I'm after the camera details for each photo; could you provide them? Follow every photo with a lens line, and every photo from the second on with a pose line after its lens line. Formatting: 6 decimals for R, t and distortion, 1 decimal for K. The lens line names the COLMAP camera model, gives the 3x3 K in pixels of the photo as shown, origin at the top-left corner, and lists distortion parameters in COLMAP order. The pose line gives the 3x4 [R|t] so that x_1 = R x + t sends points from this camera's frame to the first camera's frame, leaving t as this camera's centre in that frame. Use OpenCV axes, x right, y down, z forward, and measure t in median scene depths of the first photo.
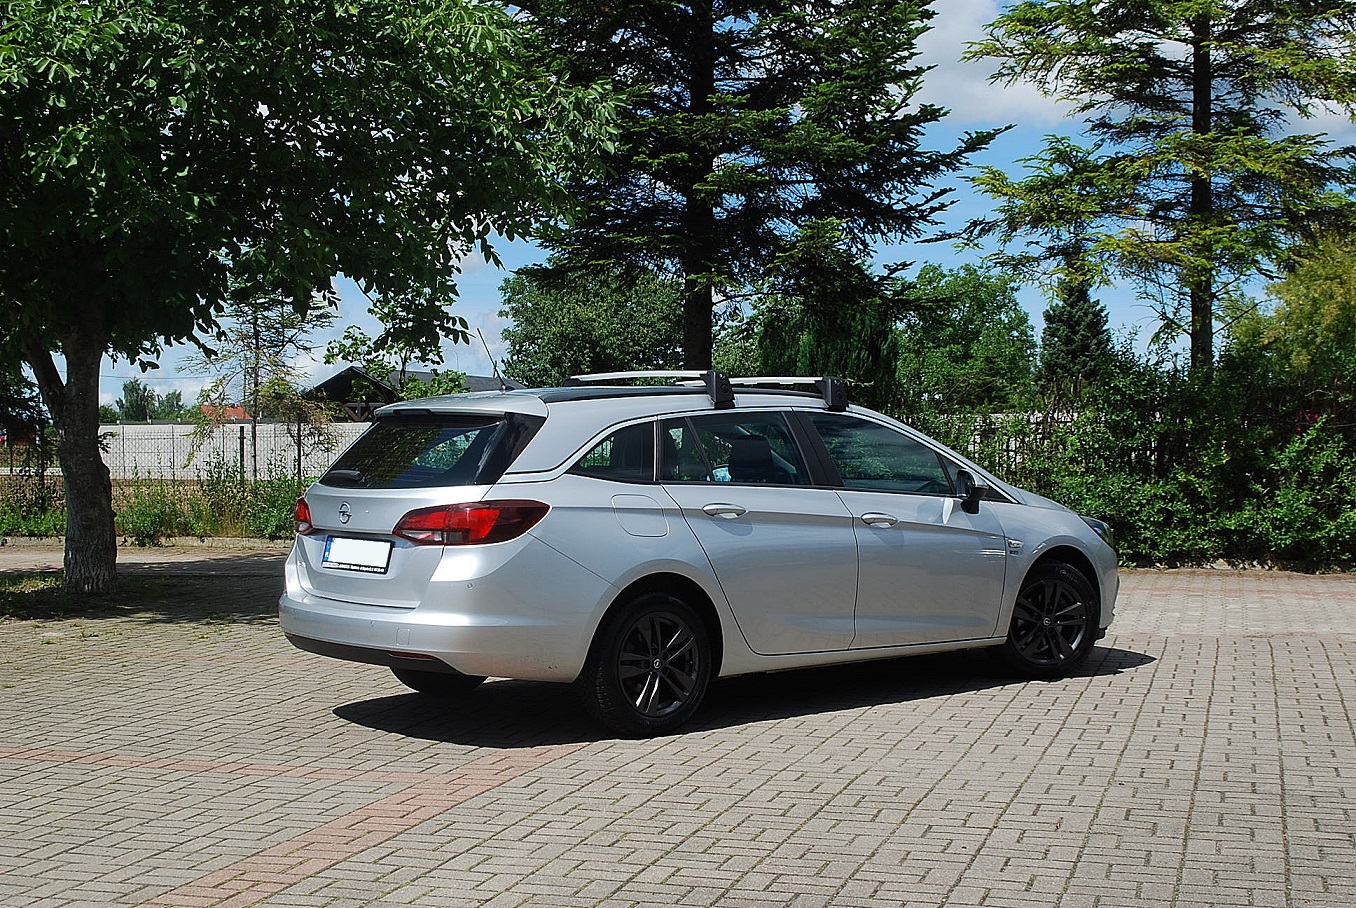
lens RADIAL K [[1847.2, 0, 682.2], [0, 1847.2, 443.7], [0, 0, 1]] dist [-0.013479, 0.000000]
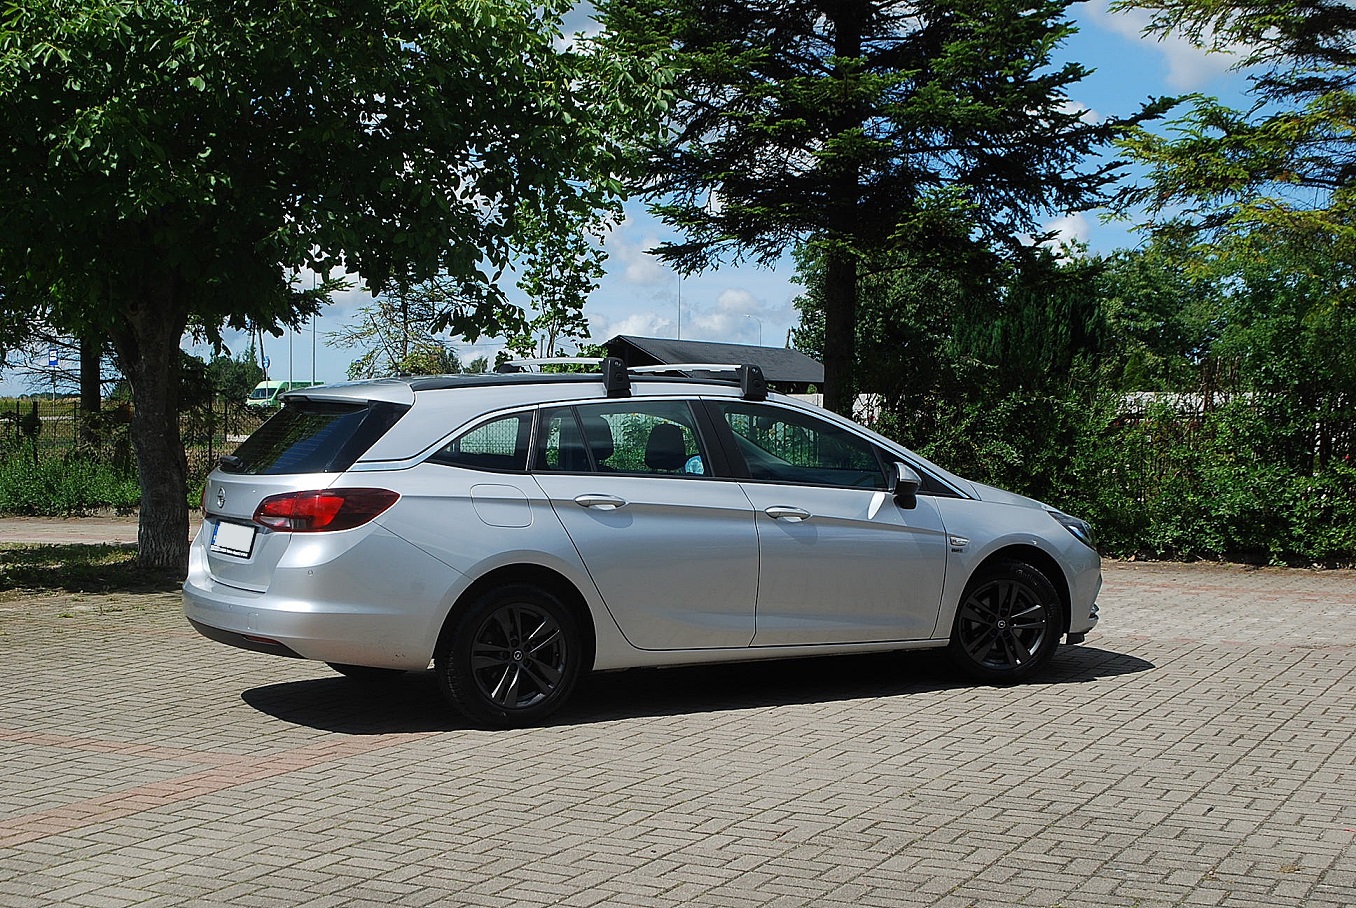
lens RADIAL K [[1962.5, 0, 675.8], [0, 1962.5, 462.5], [0, 0, 1]] dist [-0.004000, 0.000000]
pose [[0.986399, 0.015467, -0.163640, 0.192013], [-0.011733, 0.999649, 0.023761, -0.008203], [0.163951, -0.021518, 0.986234, -0.017122]]
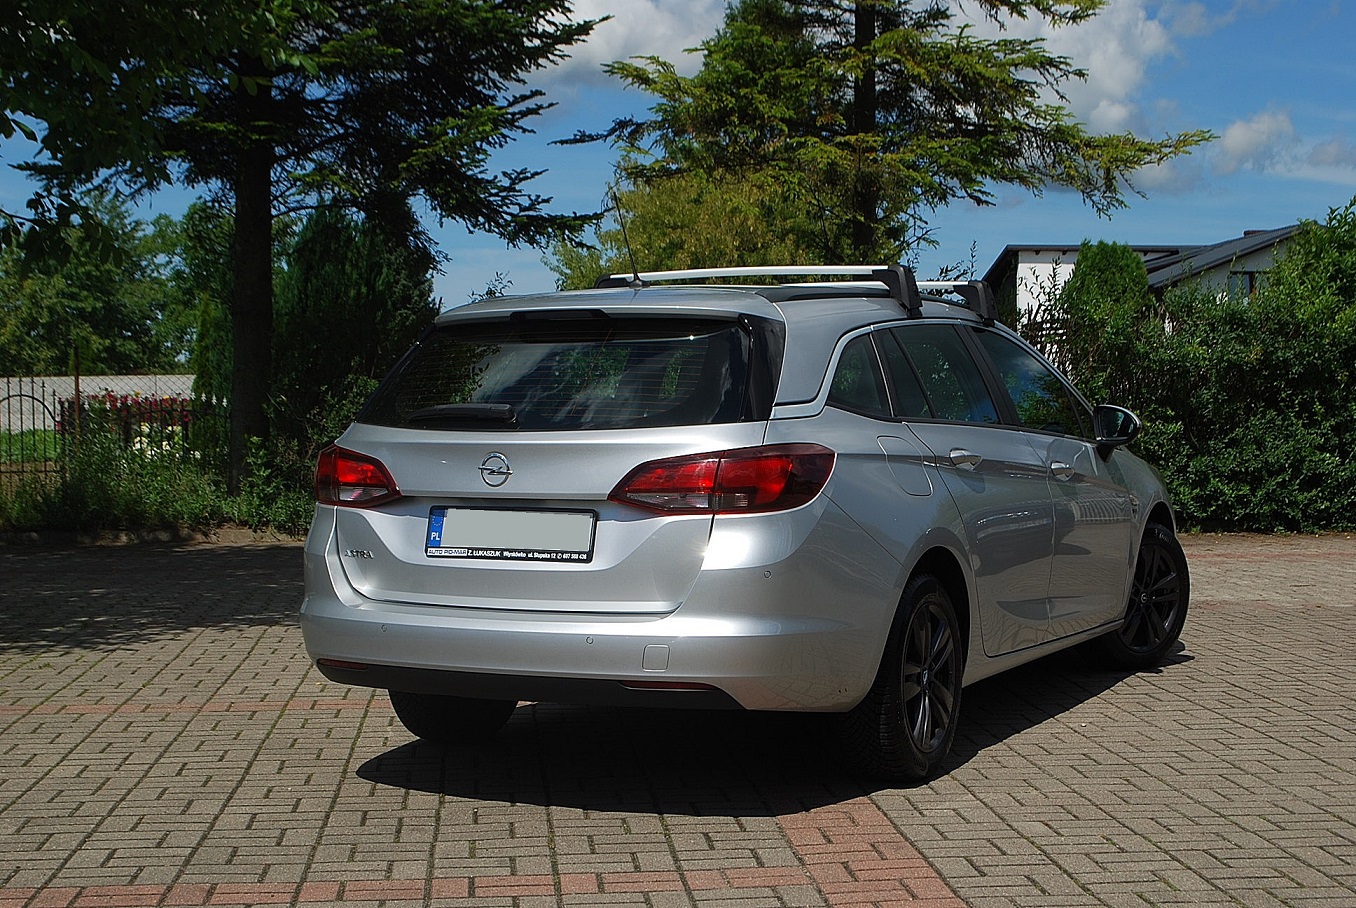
lens RADIAL K [[2091.5, 0, 717.5], [0, 2091.5, 441.8], [0, 0, 1]] dist [-0.146937, 0.000000]
pose [[0.924098, -0.011452, 0.381983, -0.310377], [0.005664, 0.999852, 0.016274, 0.013219], [-0.382113, -0.012875, 0.924026, 0.239674]]
